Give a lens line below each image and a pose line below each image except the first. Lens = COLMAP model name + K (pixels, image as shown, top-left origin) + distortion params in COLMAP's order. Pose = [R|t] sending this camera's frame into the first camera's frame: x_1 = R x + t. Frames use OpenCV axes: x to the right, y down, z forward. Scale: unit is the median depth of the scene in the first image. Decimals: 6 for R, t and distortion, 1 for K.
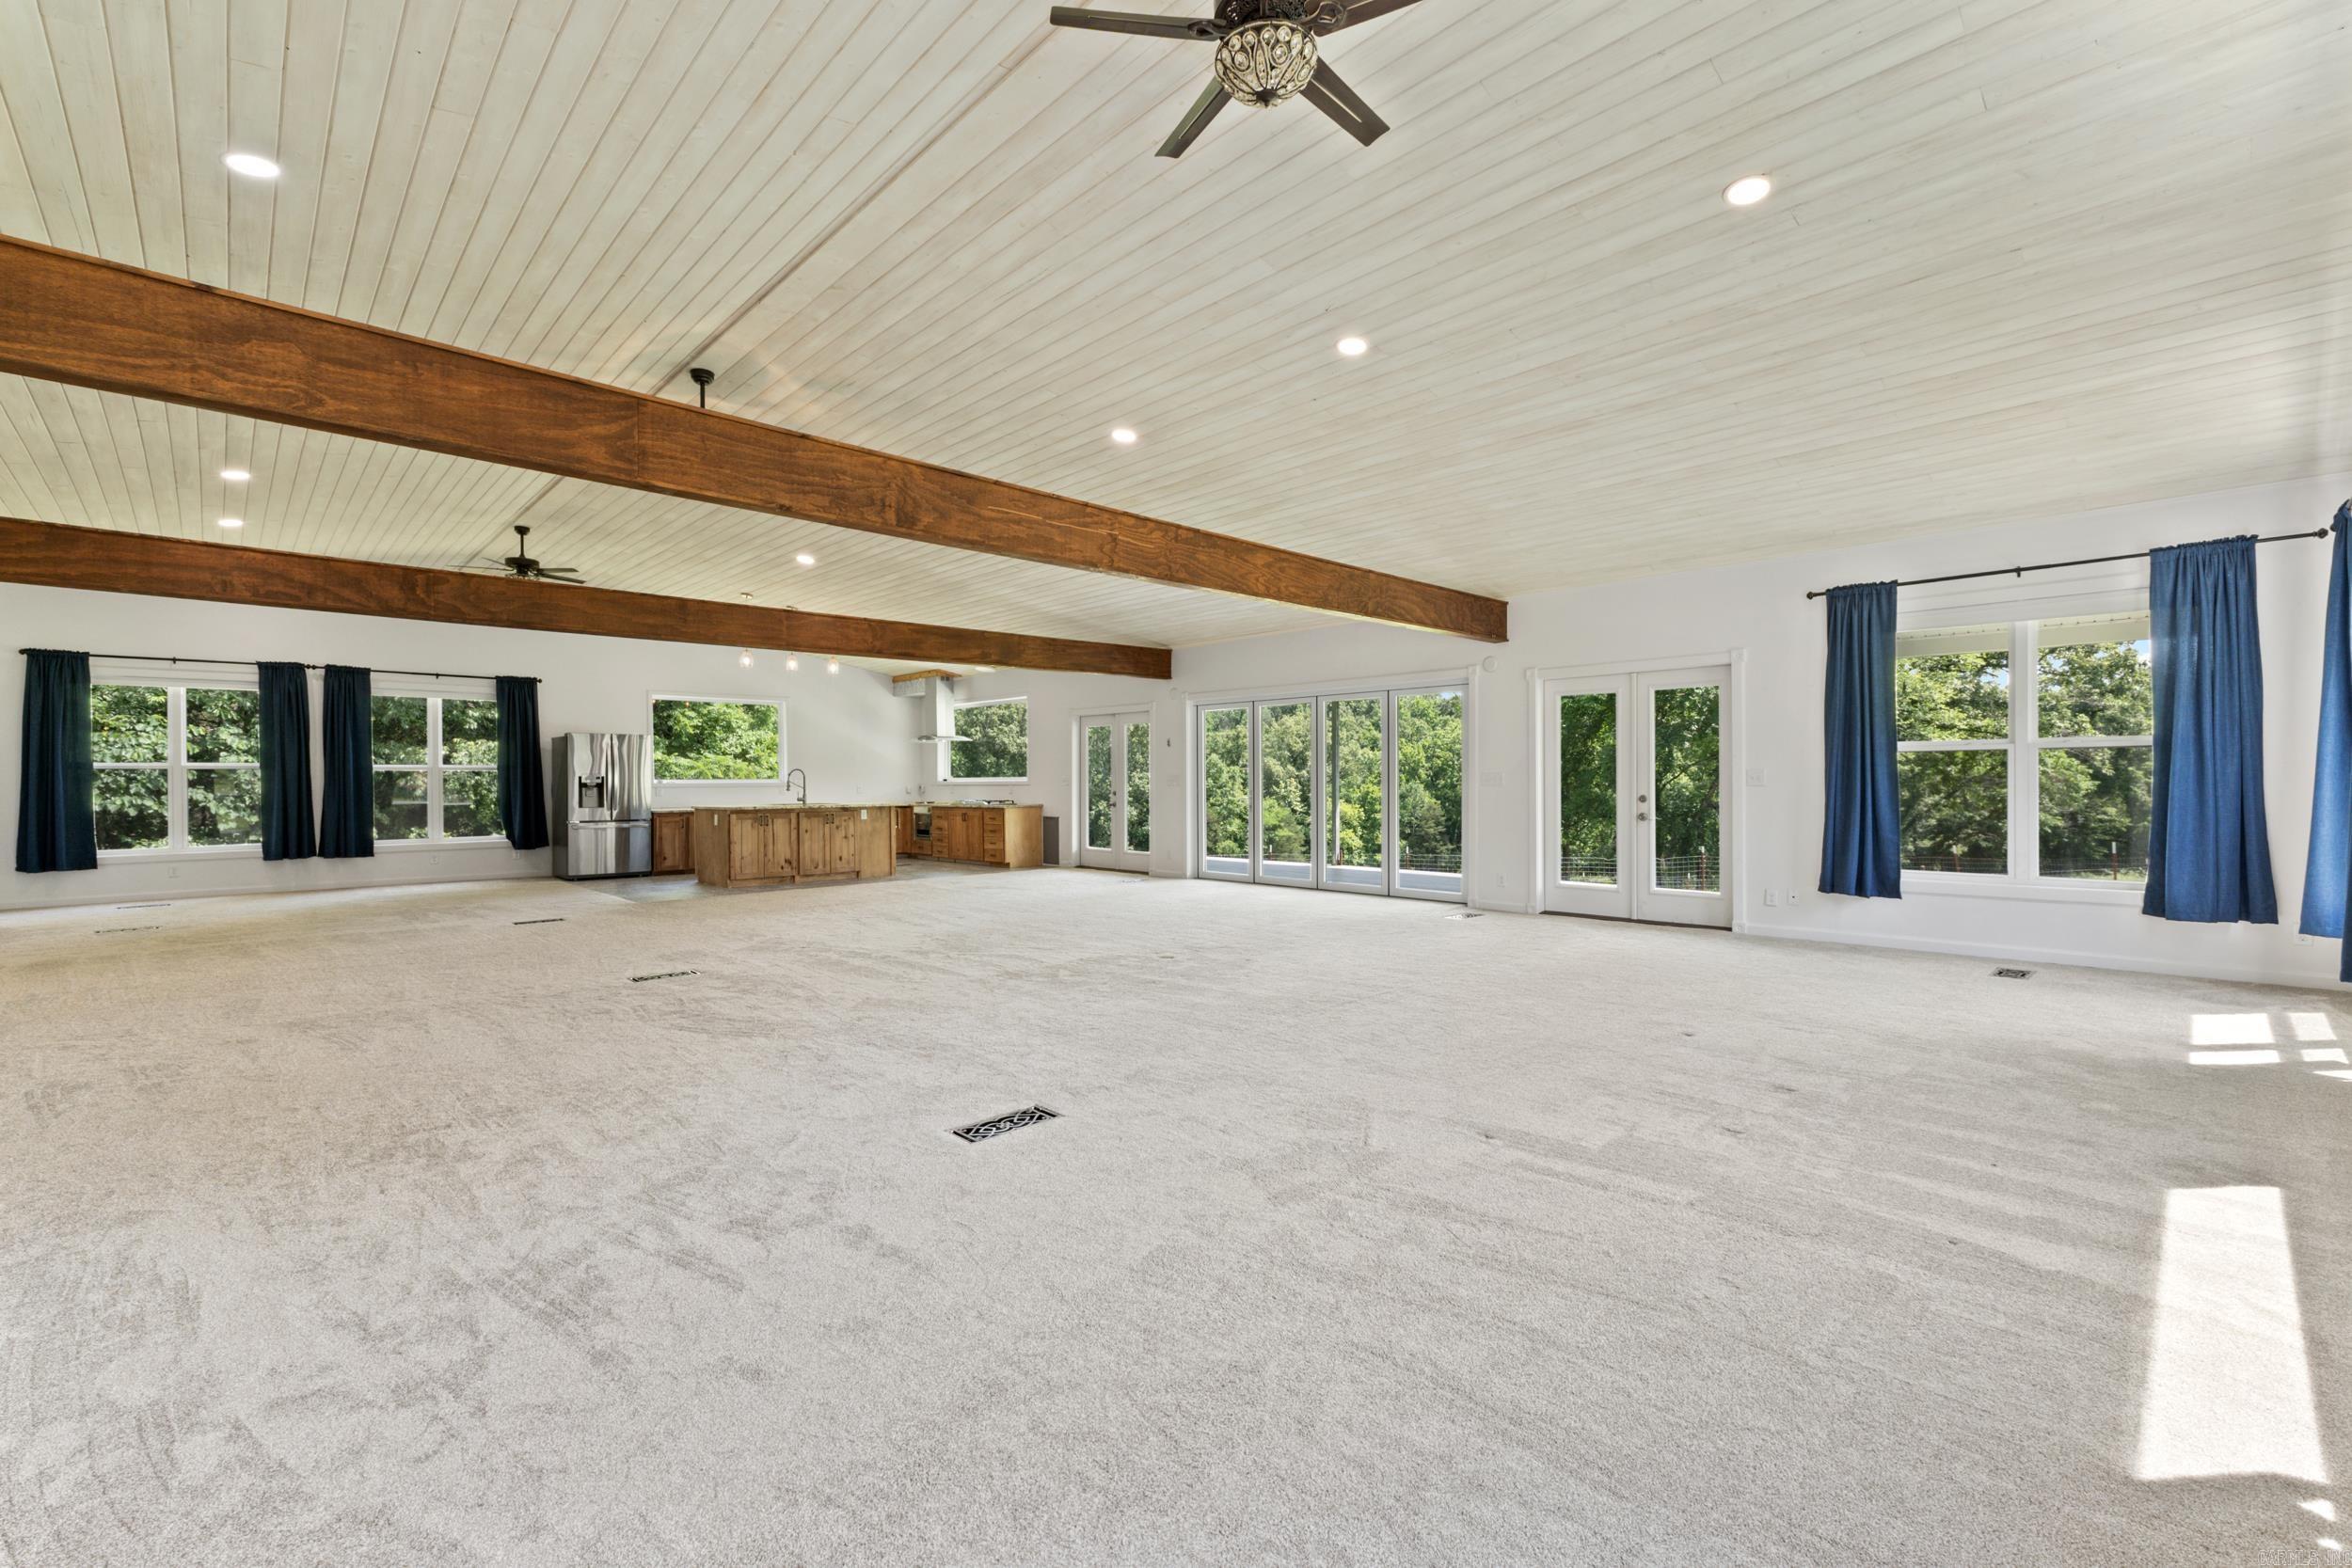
lens RADIAL K [[1001.3, 0, 1168.4], [0, 1001.3, 786.1], [0, 0, 1]] dist [0.003538, -0.000190]
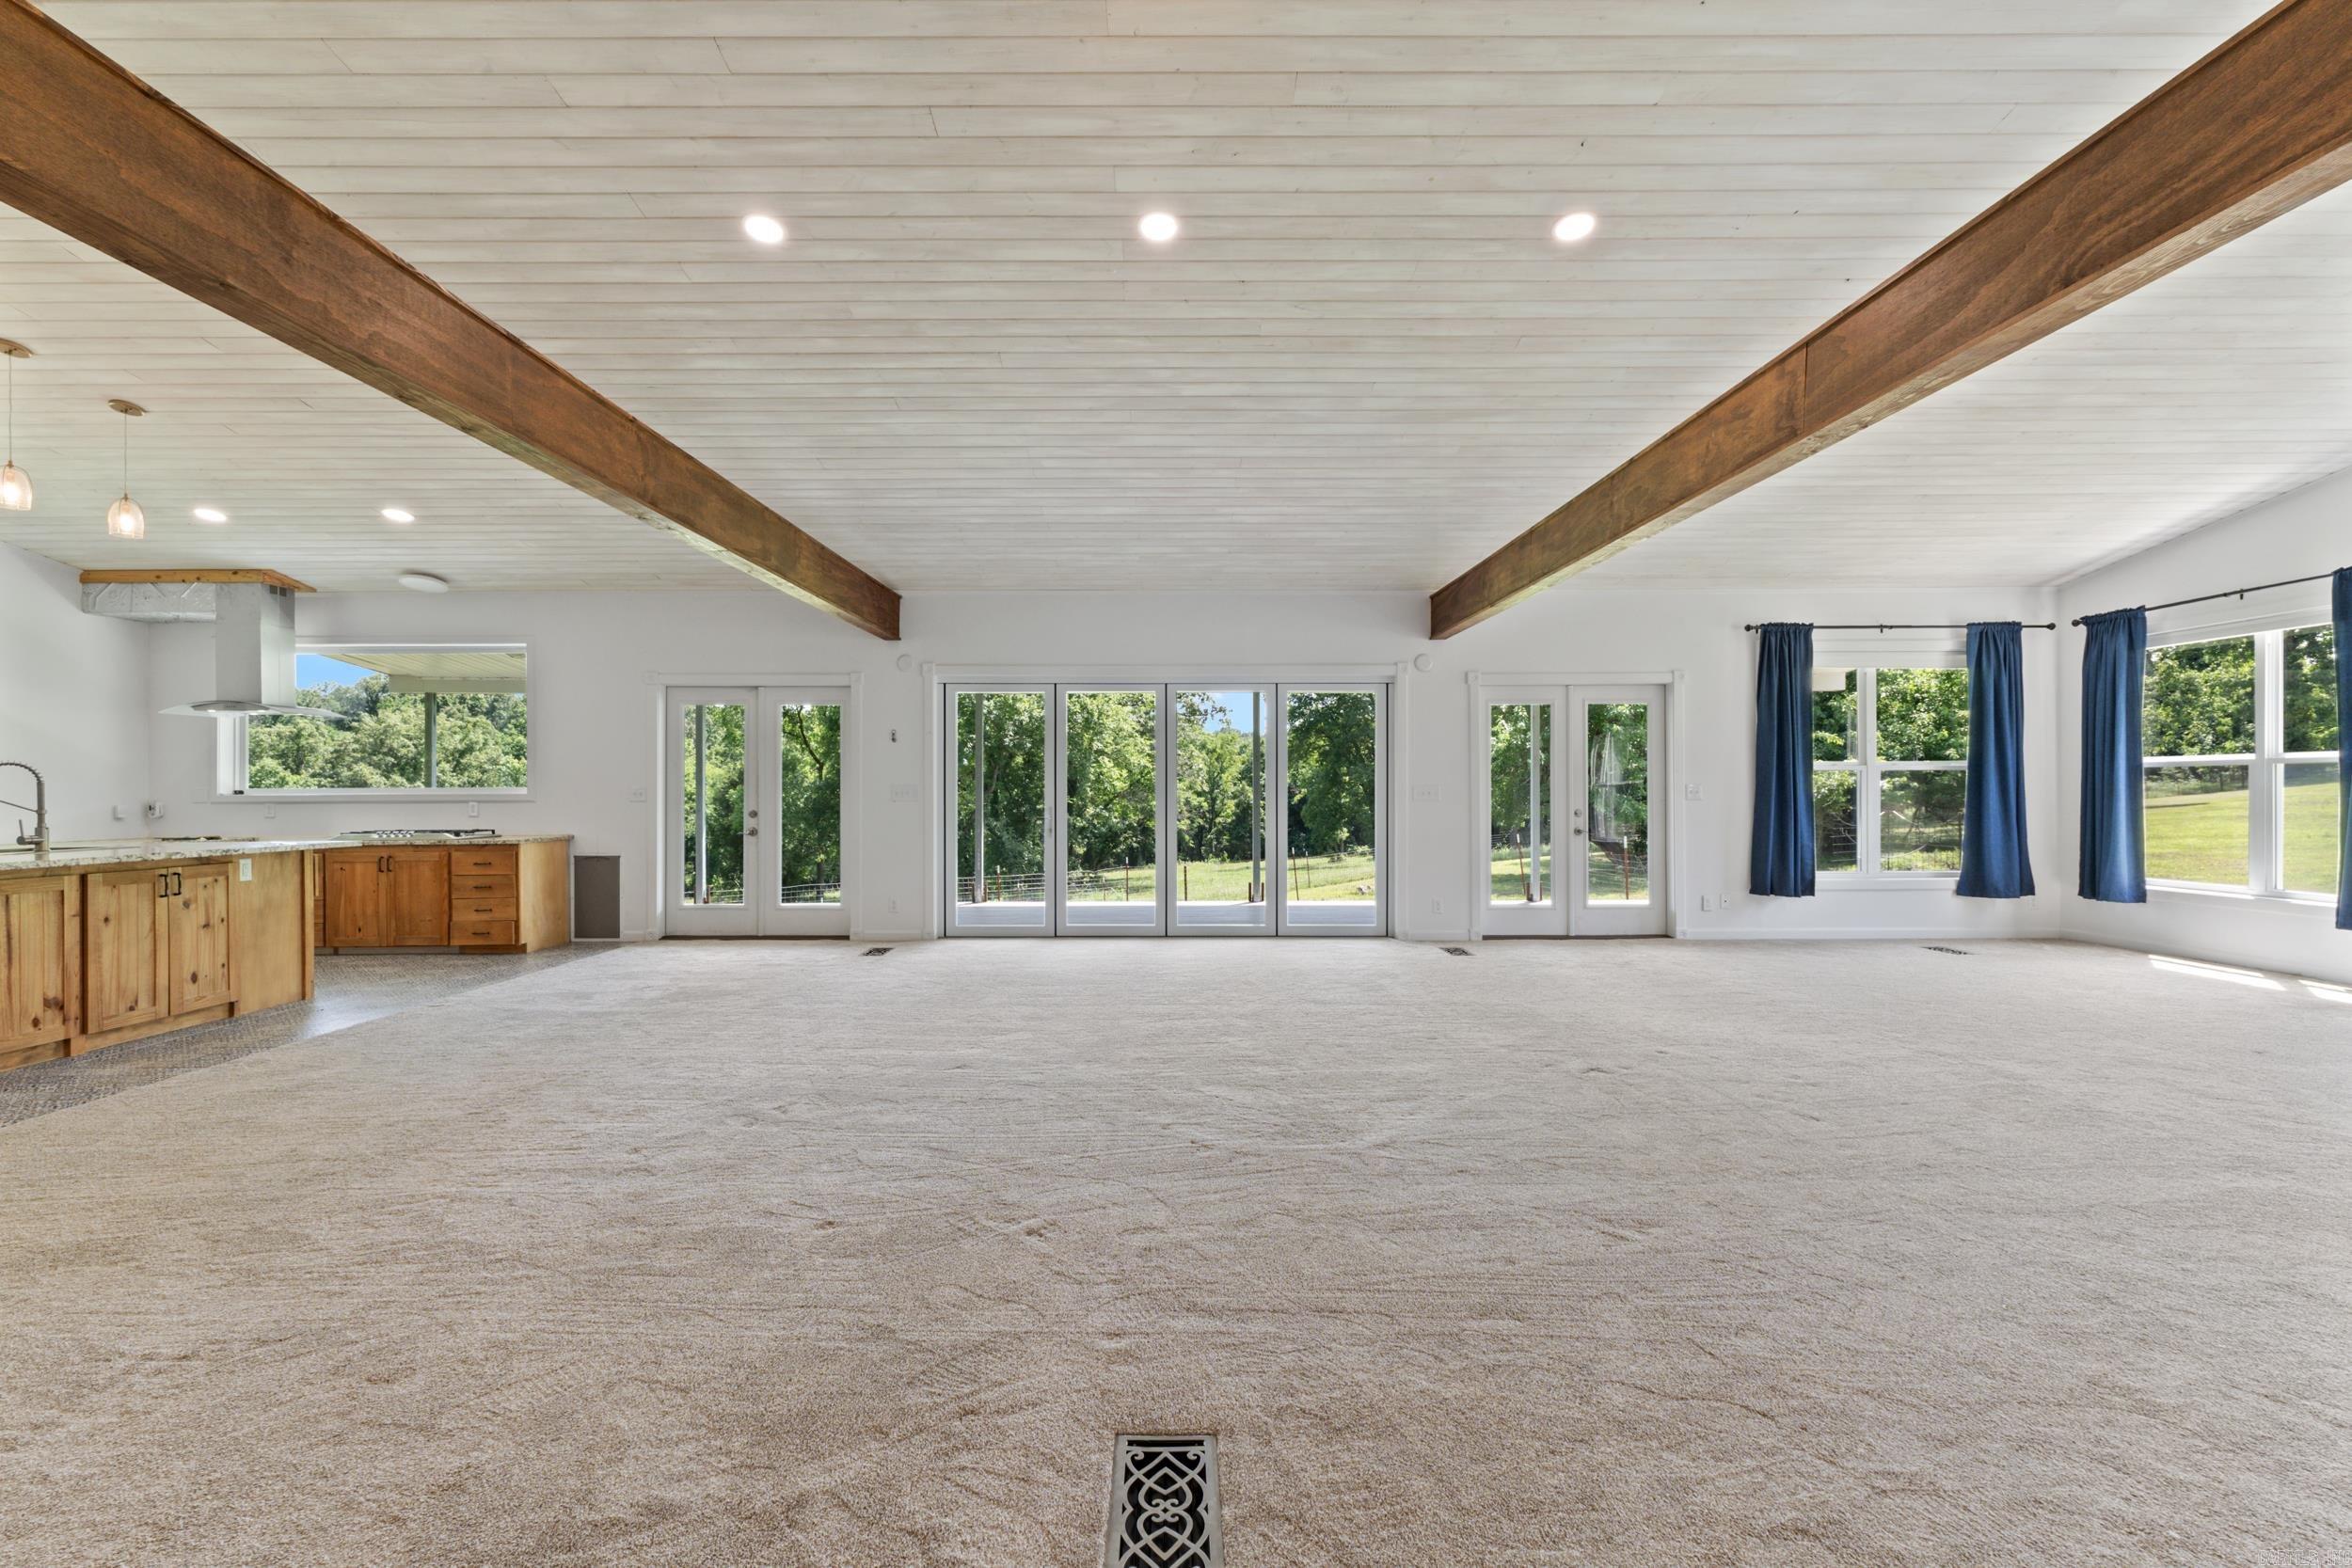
lens RADIAL K [[1001.3, 0, 1169.1], [0, 1001.3, 790.2], [0, 0, 1]] dist [0.003538, -0.000190]
pose [[0.689447, 0.004466, 0.724322, -0.360615], [0.003328, 0.999951, -0.009334, -0.001370], [-0.724328, 0.008846, 0.689399, 0.418294]]
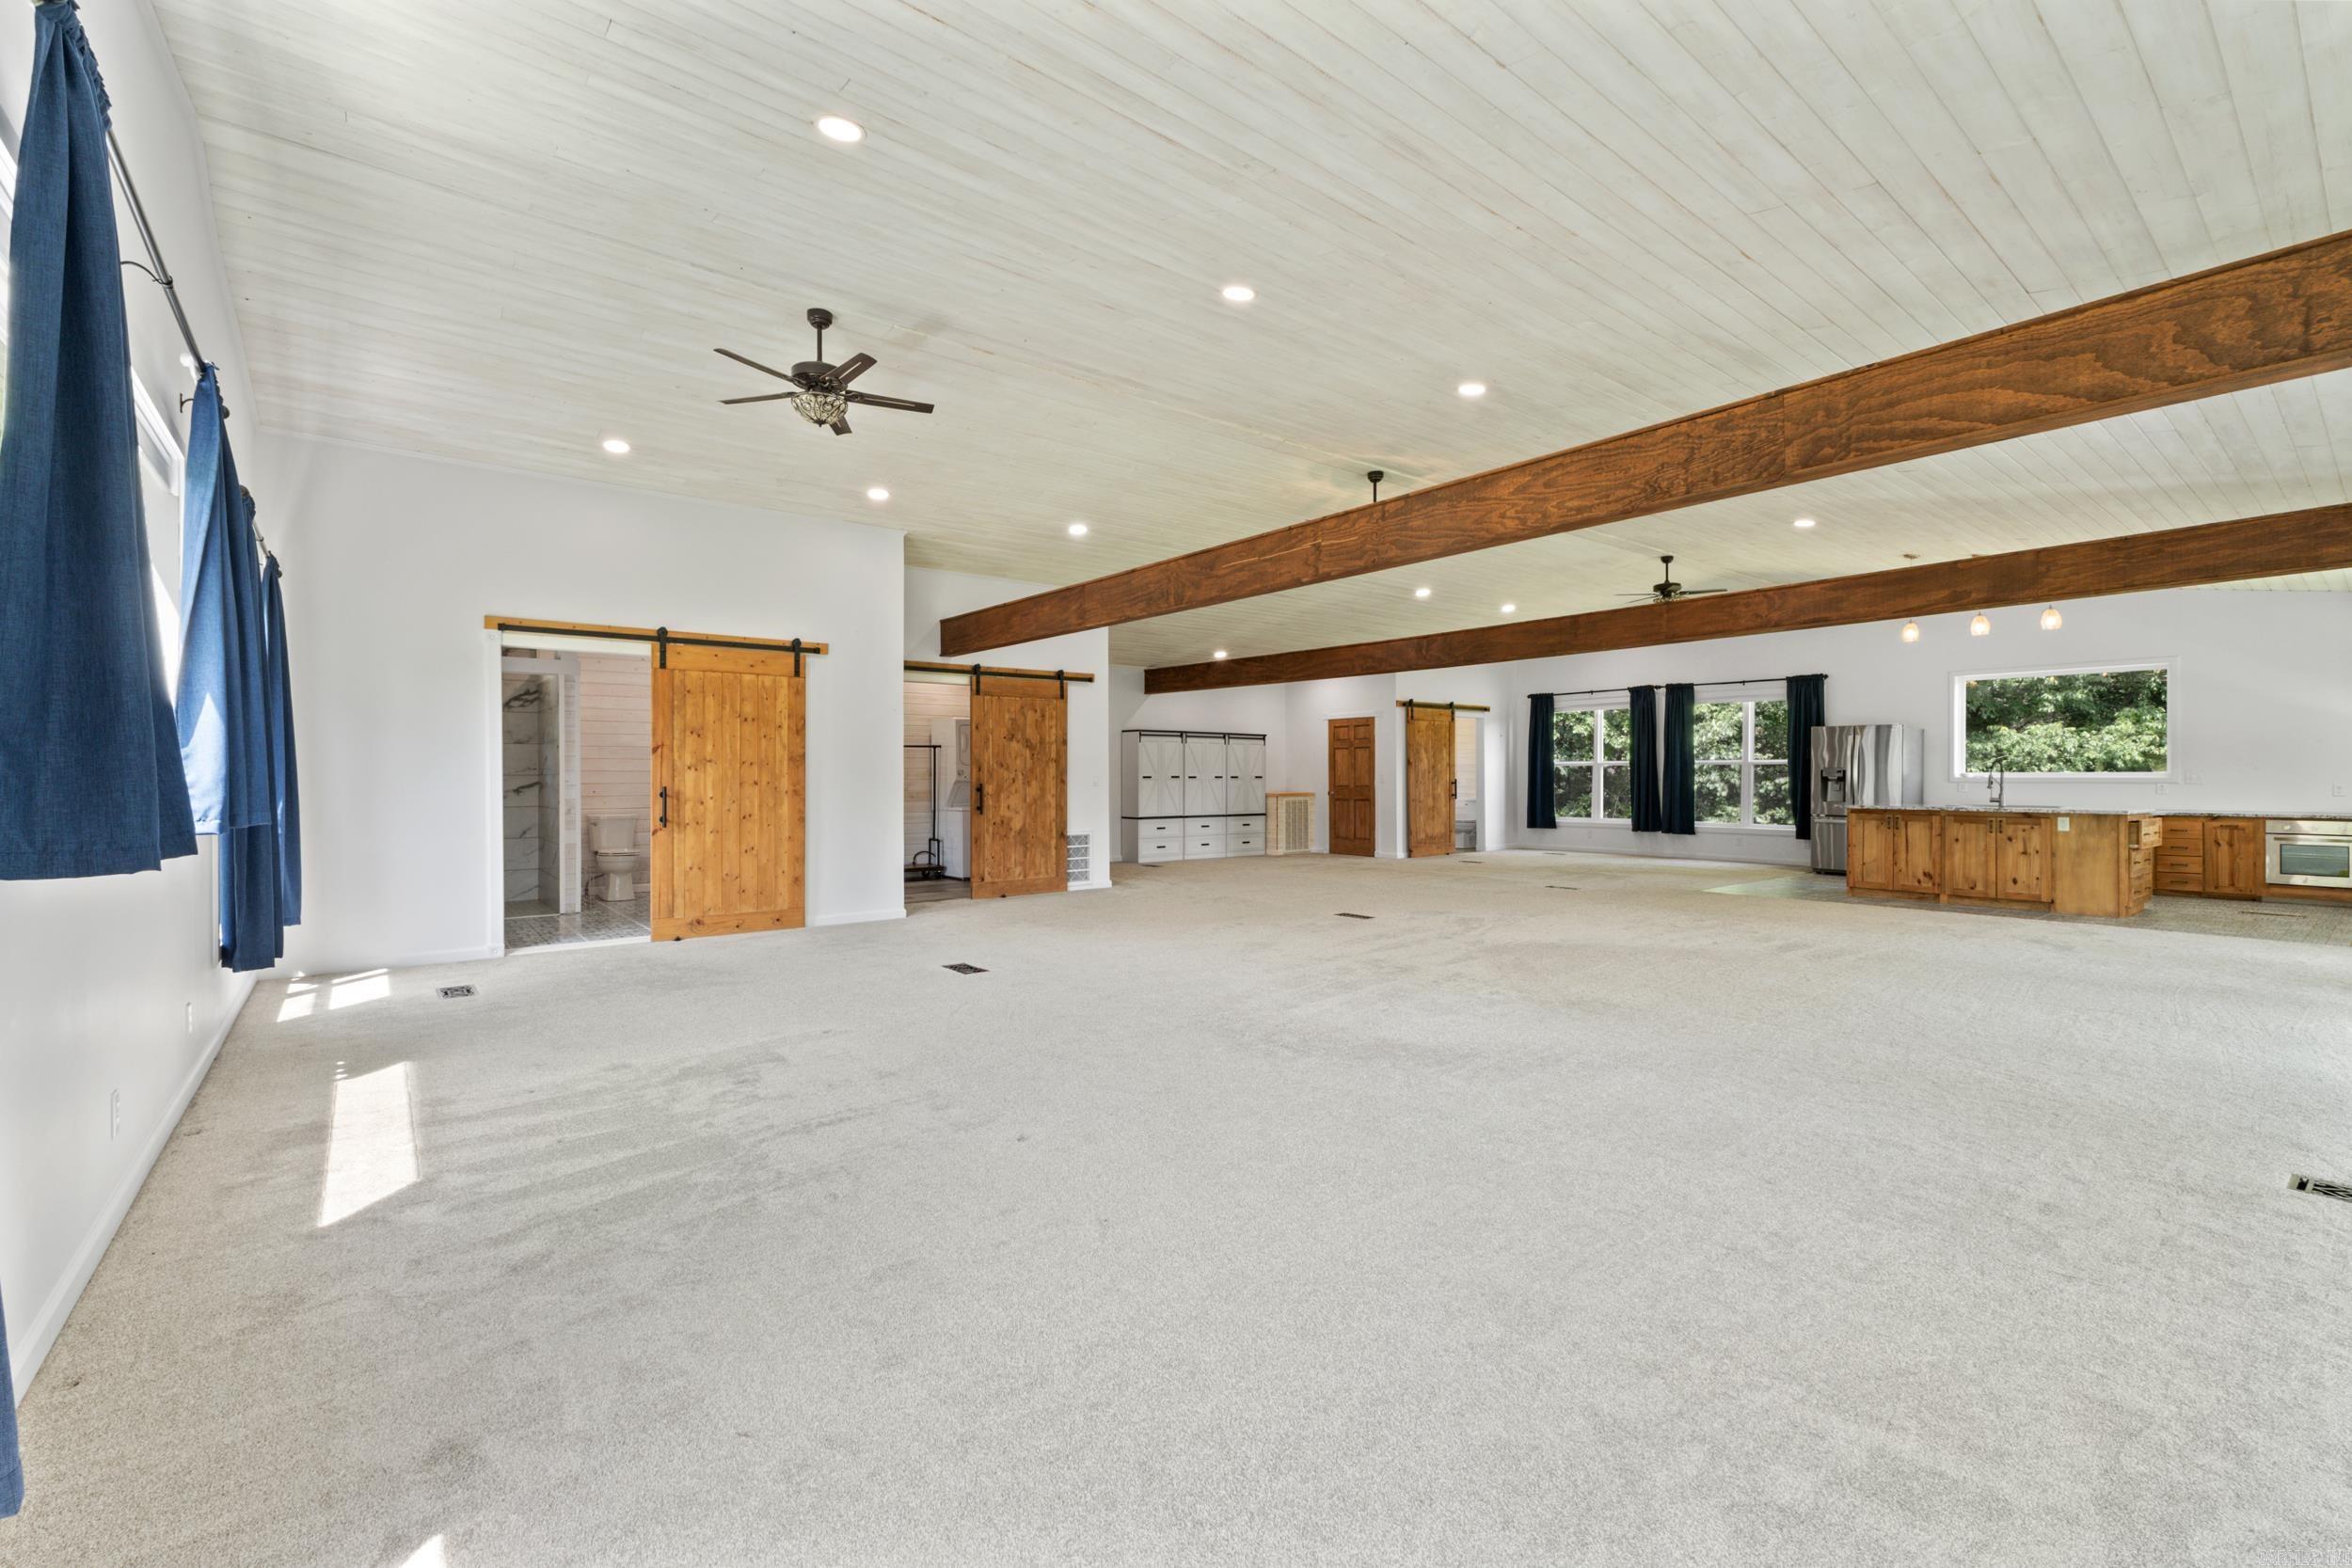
lens RADIAL K [[1001.3, 0, 1181.8], [0, 1001.3, 787.1], [0, 0, 1]] dist [0.003538, -0.000190]
pose [[-0.074940, 0.017864, -0.997028, 0.475801], [-0.004219, 0.999825, 0.018232, -0.008657], [0.997179, 0.005573, -0.074852, 0.449564]]
